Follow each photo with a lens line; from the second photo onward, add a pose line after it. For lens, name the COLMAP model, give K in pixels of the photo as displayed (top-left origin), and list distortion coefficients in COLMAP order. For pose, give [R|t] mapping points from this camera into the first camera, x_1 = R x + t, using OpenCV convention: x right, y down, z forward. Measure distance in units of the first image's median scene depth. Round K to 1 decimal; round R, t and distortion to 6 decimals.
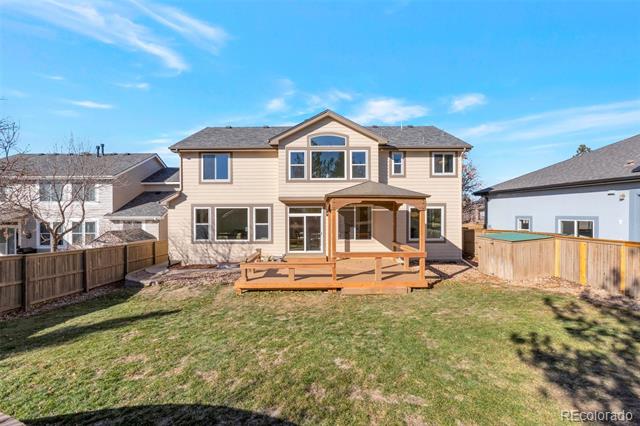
lens RADIAL K [[293.3, 0, 305.5], [0, 293.3, 213.3], [0, 0, 1]] dist [0.000174, -0.000092]
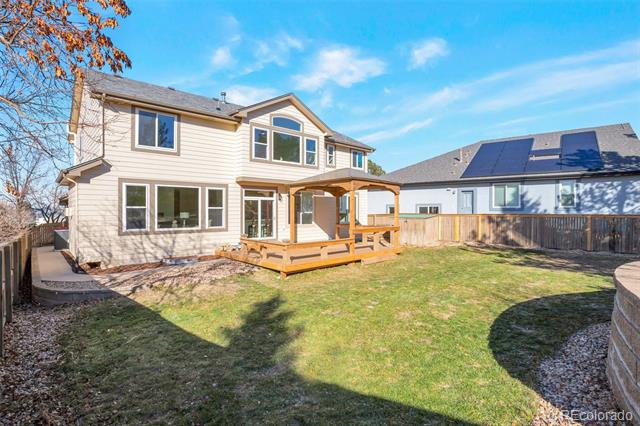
lens RADIAL K [[337.6, 0, 326.5], [0, 337.6, 214.8], [0, 0, 1]] dist [-0.038004, 0.000509]
pose [[0.701775, -0.003986, 0.712388, -0.609067], [-0.008393, 0.999869, 0.013863, 0.040223], [-0.712349, -0.015707, 0.701649, 0.105689]]
